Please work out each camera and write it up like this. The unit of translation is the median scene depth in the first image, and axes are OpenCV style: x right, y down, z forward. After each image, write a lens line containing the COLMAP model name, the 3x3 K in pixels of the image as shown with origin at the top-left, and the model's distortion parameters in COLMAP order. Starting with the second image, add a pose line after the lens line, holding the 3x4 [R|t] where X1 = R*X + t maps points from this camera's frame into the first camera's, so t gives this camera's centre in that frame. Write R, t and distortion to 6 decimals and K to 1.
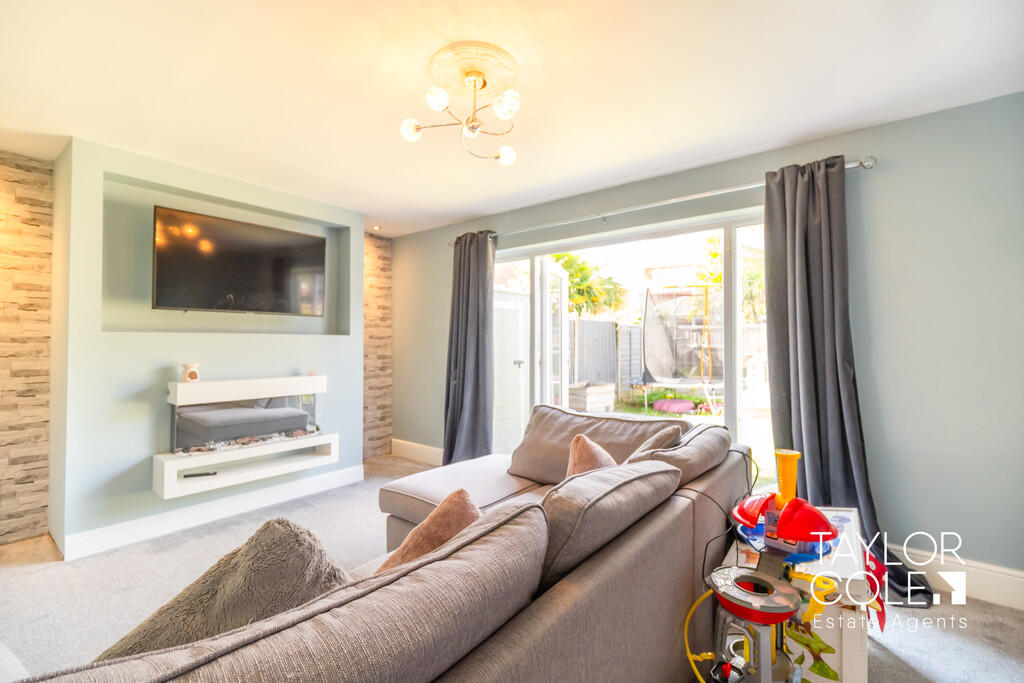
lens RADIAL K [[446.6, 0, 506.2], [0, 446.6, 340.9], [0, 0, 1]] dist [-0.003577, -0.000594]
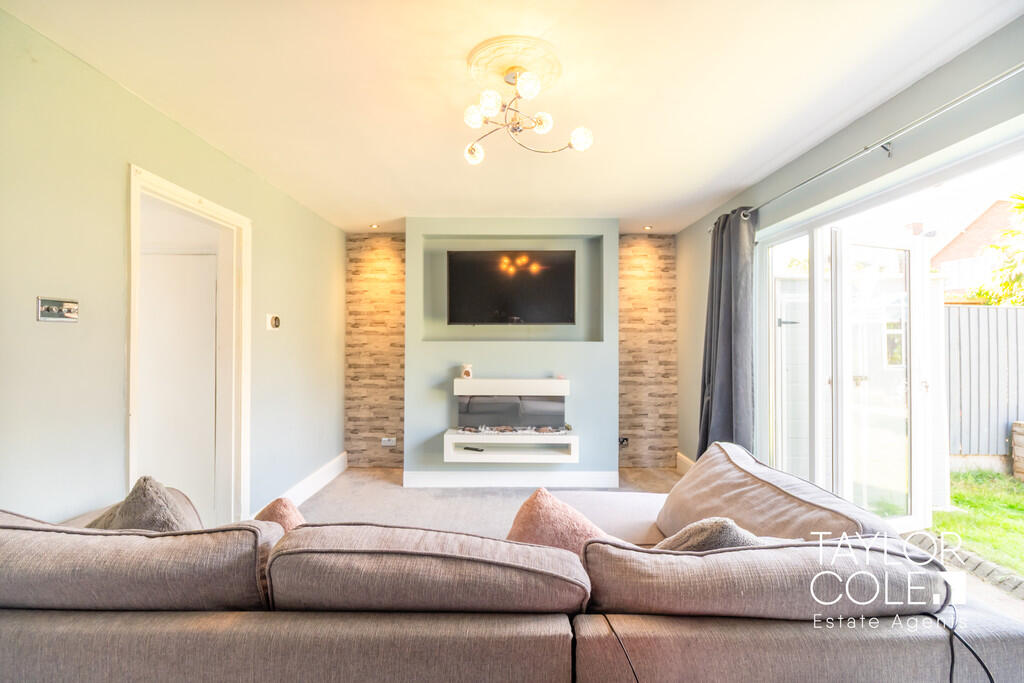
lens RADIAL K [[446.6, 0, 512.7], [0, 446.6, 339.4], [0, 0, 1]] dist [-0.003577, -0.000594]
pose [[0.623592, 0.000885, -0.781749, 0.333177], [0.002506, 0.999992, 0.003131, -0.022507], [0.781746, -0.003912, 0.623585, 0.214577]]
